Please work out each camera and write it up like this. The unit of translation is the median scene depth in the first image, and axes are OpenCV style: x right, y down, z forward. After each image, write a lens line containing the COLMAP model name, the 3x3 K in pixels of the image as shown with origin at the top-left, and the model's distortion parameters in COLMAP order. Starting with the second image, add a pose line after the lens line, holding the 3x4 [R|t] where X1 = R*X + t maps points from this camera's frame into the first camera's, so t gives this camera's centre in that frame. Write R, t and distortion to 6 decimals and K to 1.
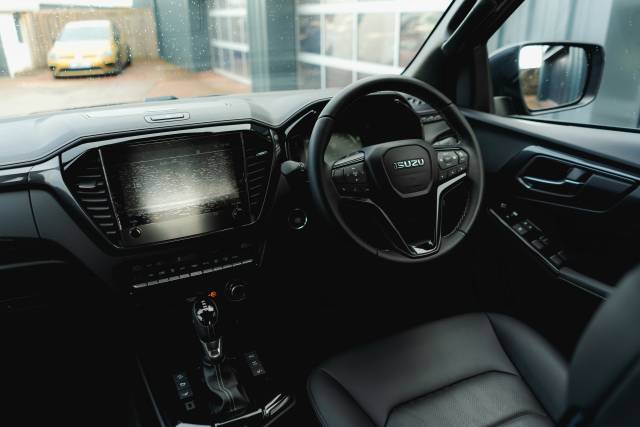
lens RADIAL K [[505.0, 0, 320.0], [0, 505.0, 213.5], [0, 0, 1]] dist [-0.009691, -0.005141]
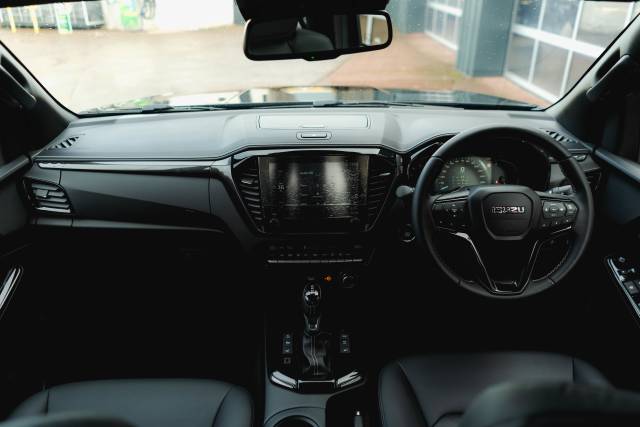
lens RADIAL K [[509.4, 0, 320.0], [0, 509.4, 213.5], [0, 0, 1]] dist [0.002337, 0.002542]
pose [[0.913415, 0.197924, -0.355668, 0.199952], [-0.164694, 0.978804, 0.121730, -0.158978], [0.372223, -0.052613, 0.926651, -0.174392]]
